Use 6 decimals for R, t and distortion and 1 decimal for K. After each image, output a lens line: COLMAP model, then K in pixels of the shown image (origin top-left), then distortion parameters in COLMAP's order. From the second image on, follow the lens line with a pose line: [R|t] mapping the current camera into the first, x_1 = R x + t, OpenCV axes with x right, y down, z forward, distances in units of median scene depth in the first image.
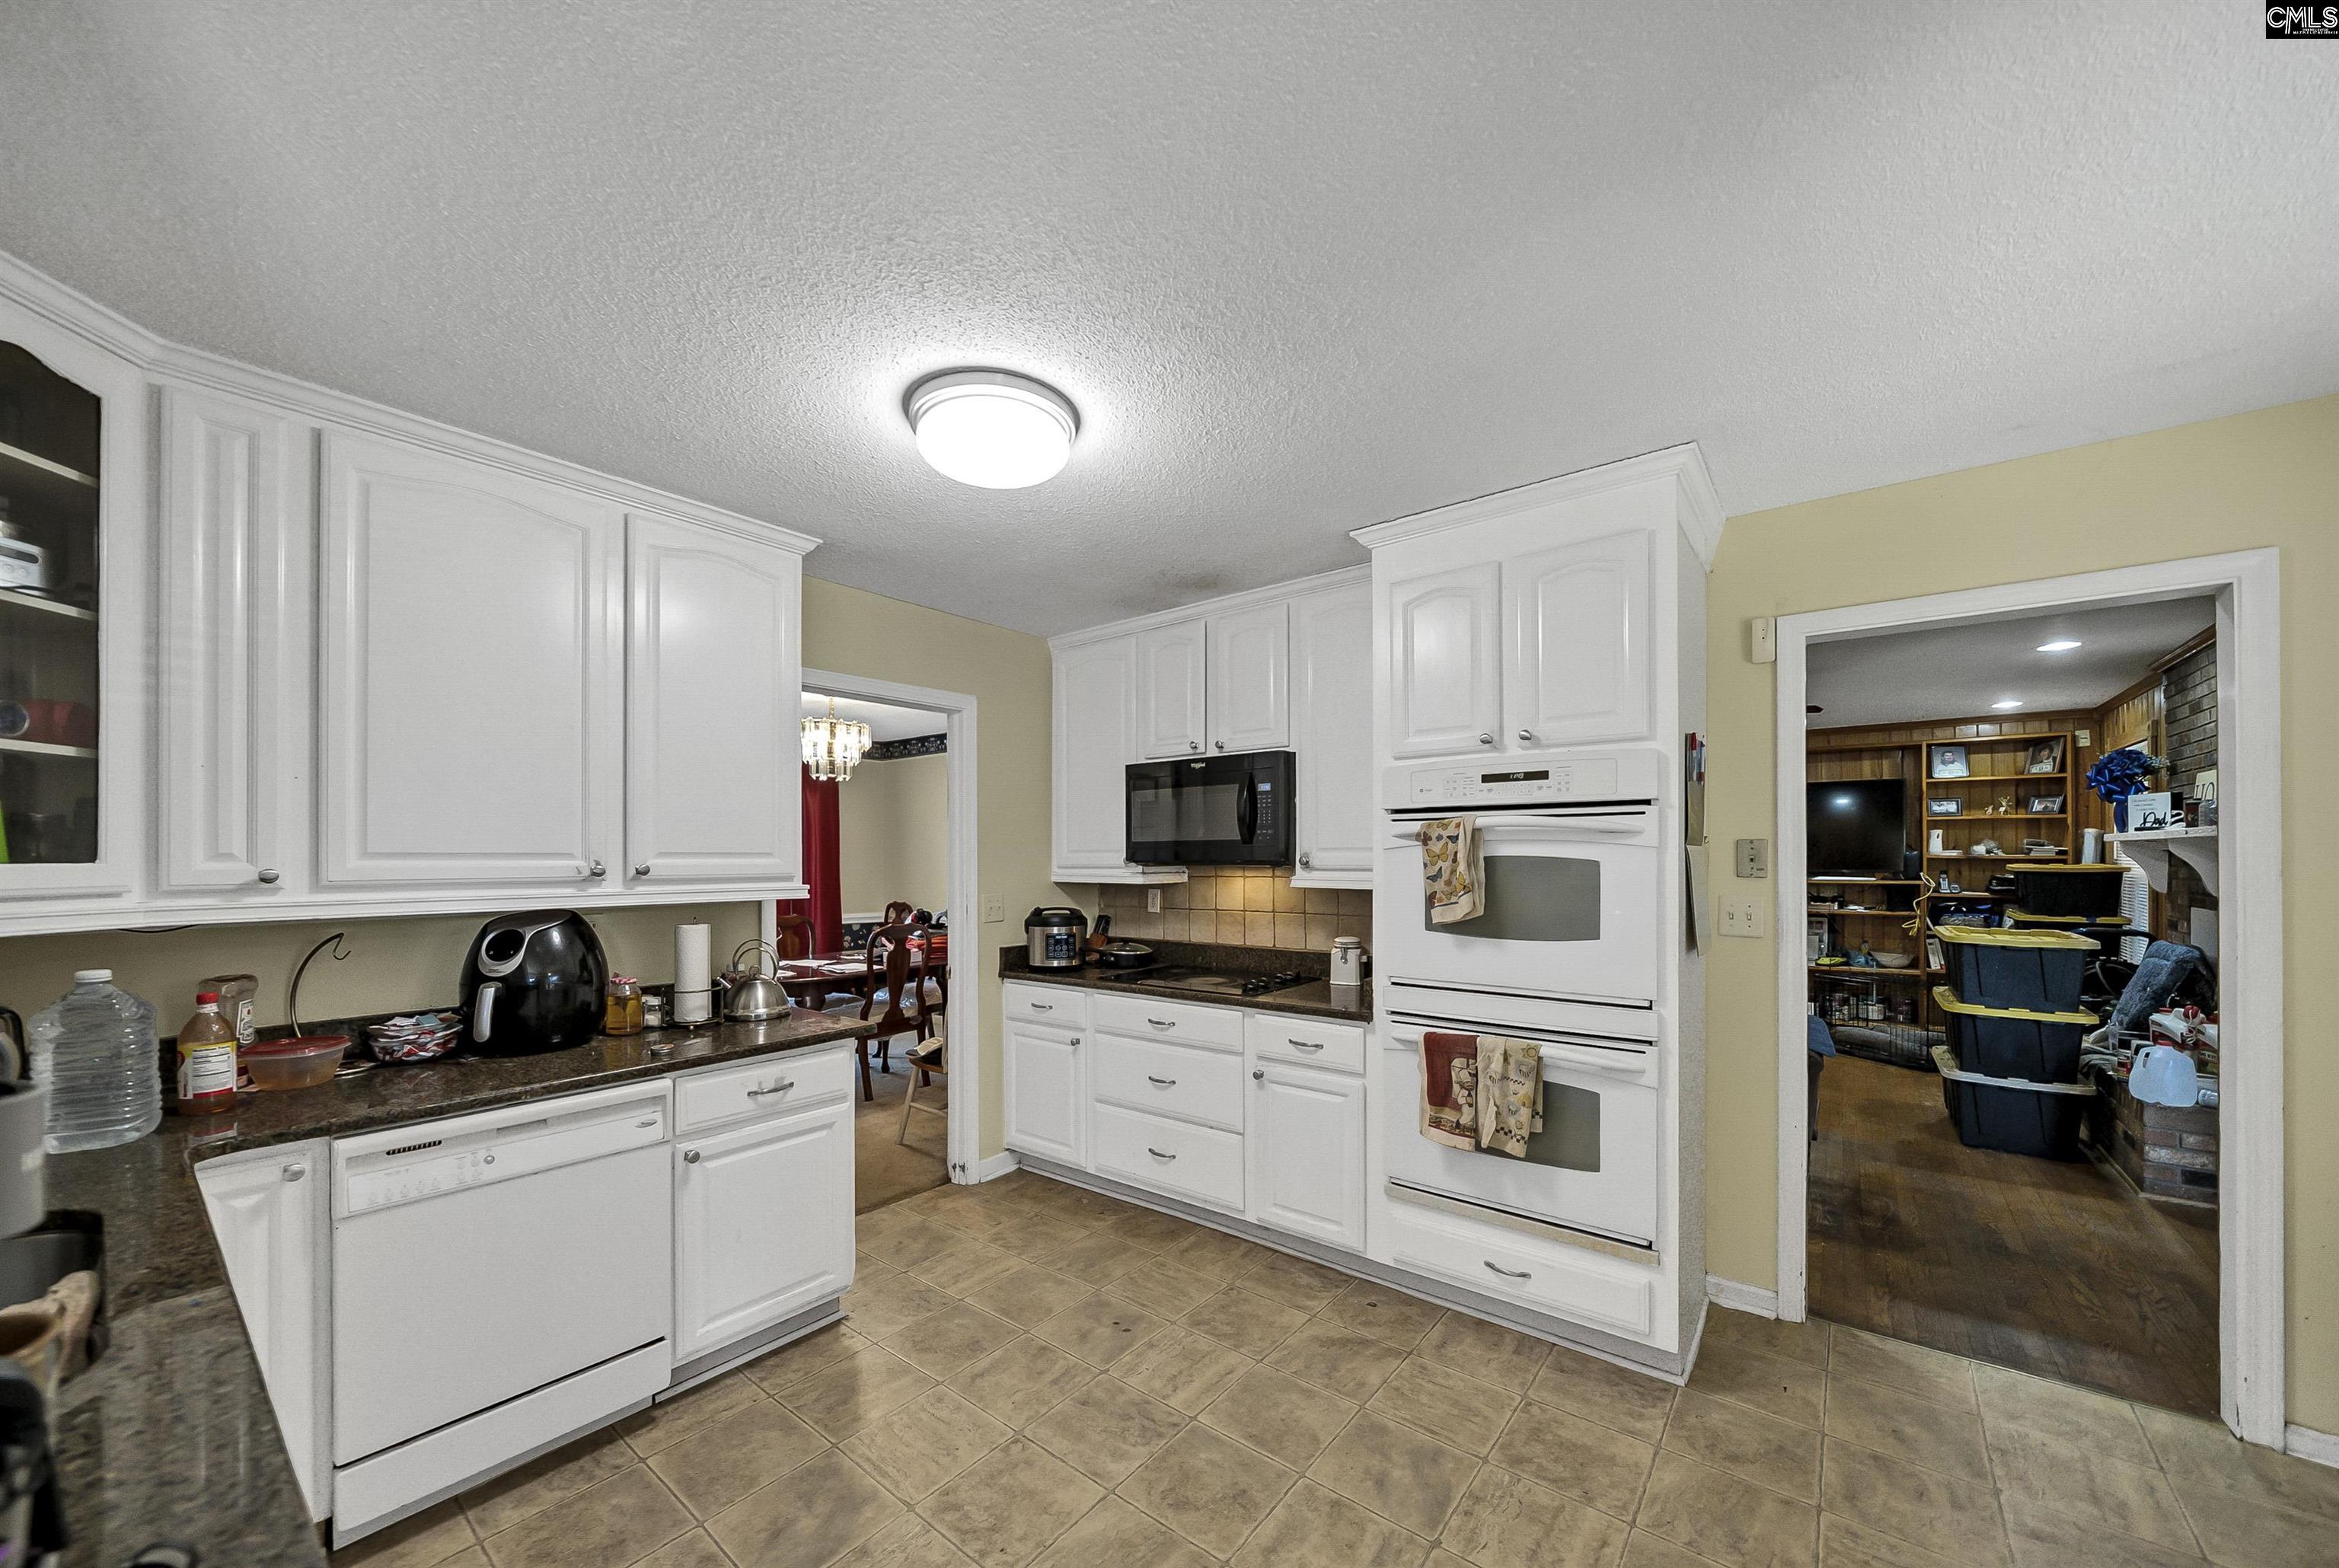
lens RADIAL K [[833.2, 0, 1165.1], [0, 833.2, 852.0], [0, 0, 1]] dist [-0.015145, -0.000036]
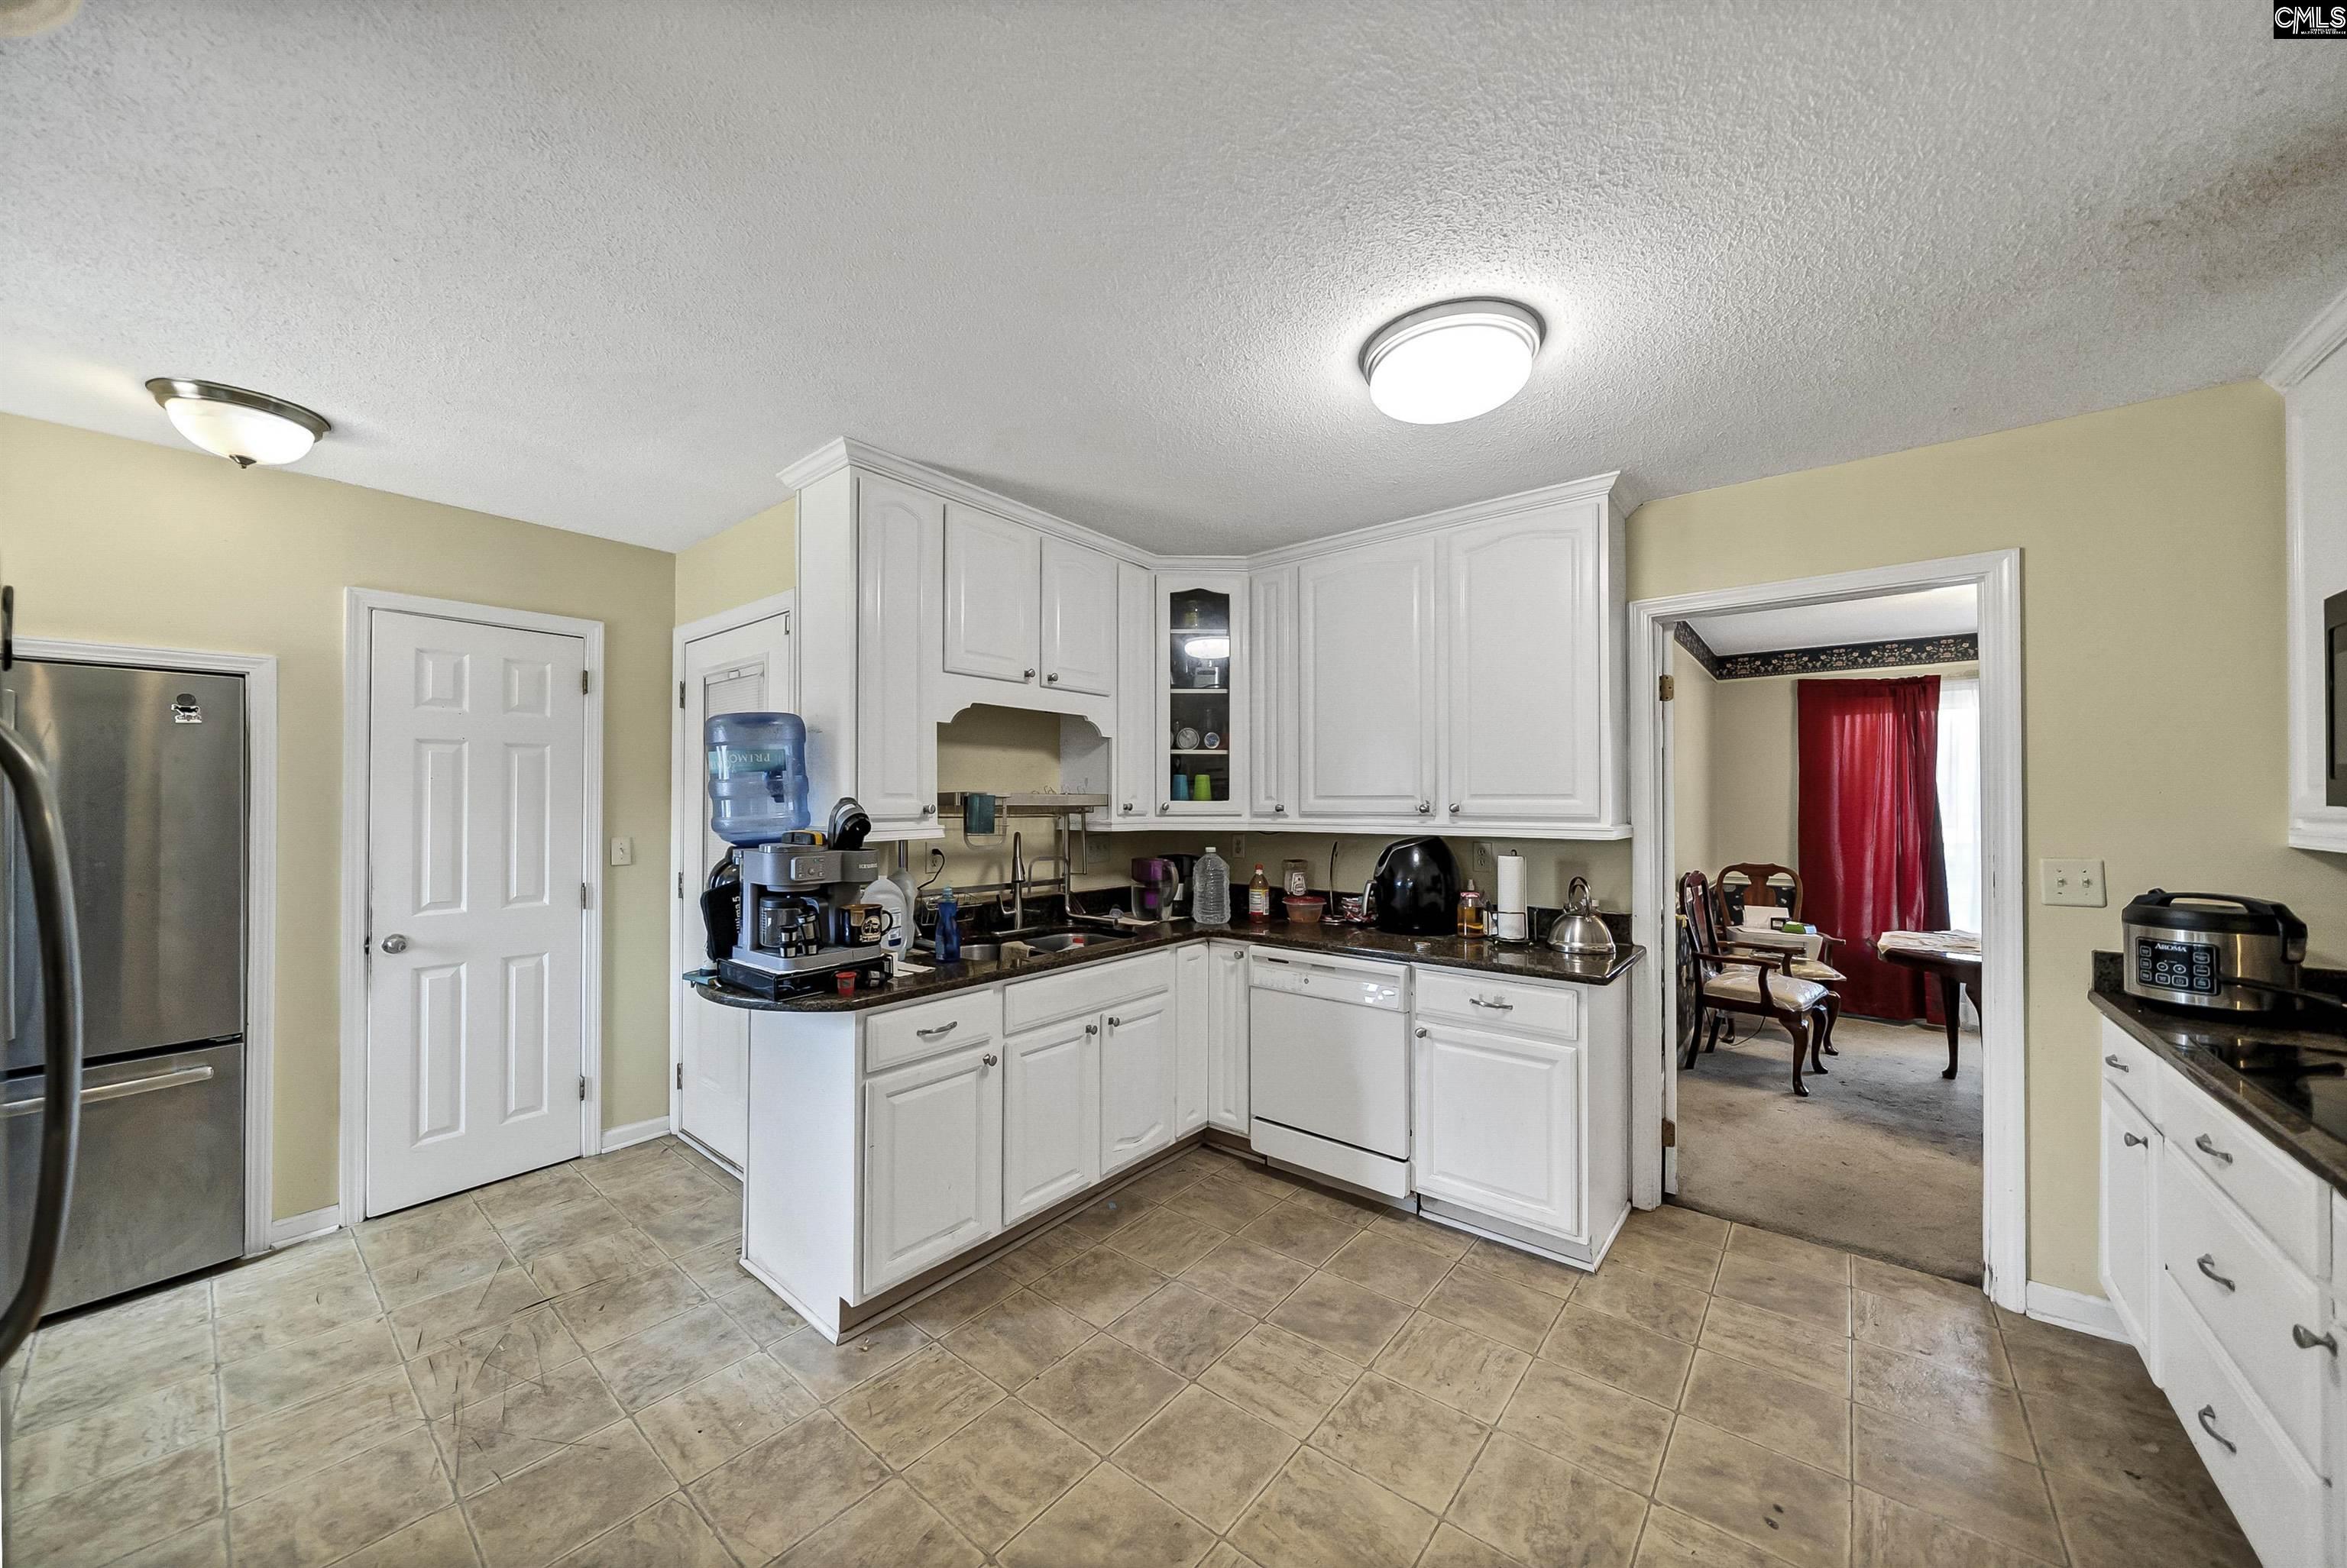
lens RADIAL K [[814.3, 0, 1148.8], [0, 814.3, 779.0], [0, 0, 1]] dist [-0.002301, -0.000043]
pose [[-0.014720, -0.019037, -0.999710, 0.644055], [0.008068, 0.999784, -0.019158, -0.003511], [0.999859, -0.008348, -0.014564, 0.549905]]
